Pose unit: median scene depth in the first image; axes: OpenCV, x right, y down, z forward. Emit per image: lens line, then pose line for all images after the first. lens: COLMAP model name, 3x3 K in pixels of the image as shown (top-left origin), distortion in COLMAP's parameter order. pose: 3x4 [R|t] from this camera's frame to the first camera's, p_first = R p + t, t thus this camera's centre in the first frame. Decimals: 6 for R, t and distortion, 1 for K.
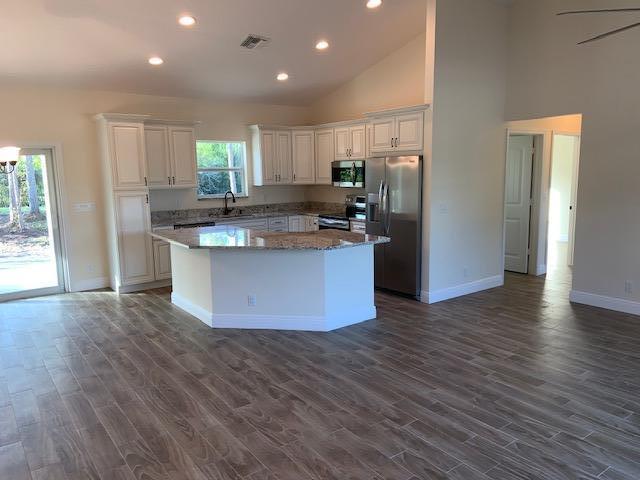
lens RADIAL K [[481.4, 0, 323.1], [0, 481.4, 236.2], [0, 0, 1]] dist [0.124344, -0.148931]
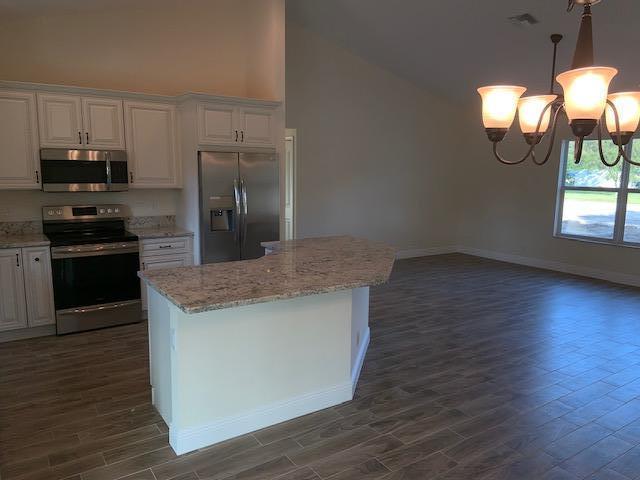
lens RADIAL K [[481.4, 0, 323.1], [0, 481.4, 236.2], [0, 0, 1]] dist [0.124344, -0.148931]
pose [[0.045625, -0.122912, 0.991368, -0.983311], [0.126285, 0.985150, 0.116329, -0.133245], [-0.990944, 0.119887, 0.060469, 1.098886]]
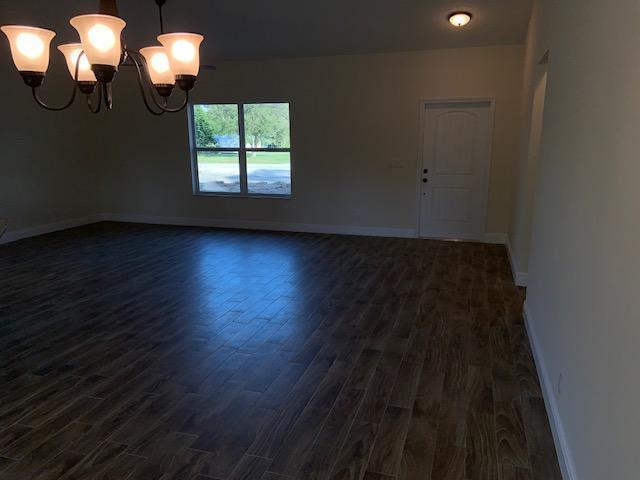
lens RADIAL K [[481.4, 0, 323.1], [0, 481.4, 236.2], [0, 0, 1]] dist [0.124344, -0.148931]
pose [[-0.585756, -0.146421, 0.797151, -1.020467], [0.127552, 0.954636, 0.269074, -0.113530], [-0.800387, 0.259290, -0.540508, 1.046826]]
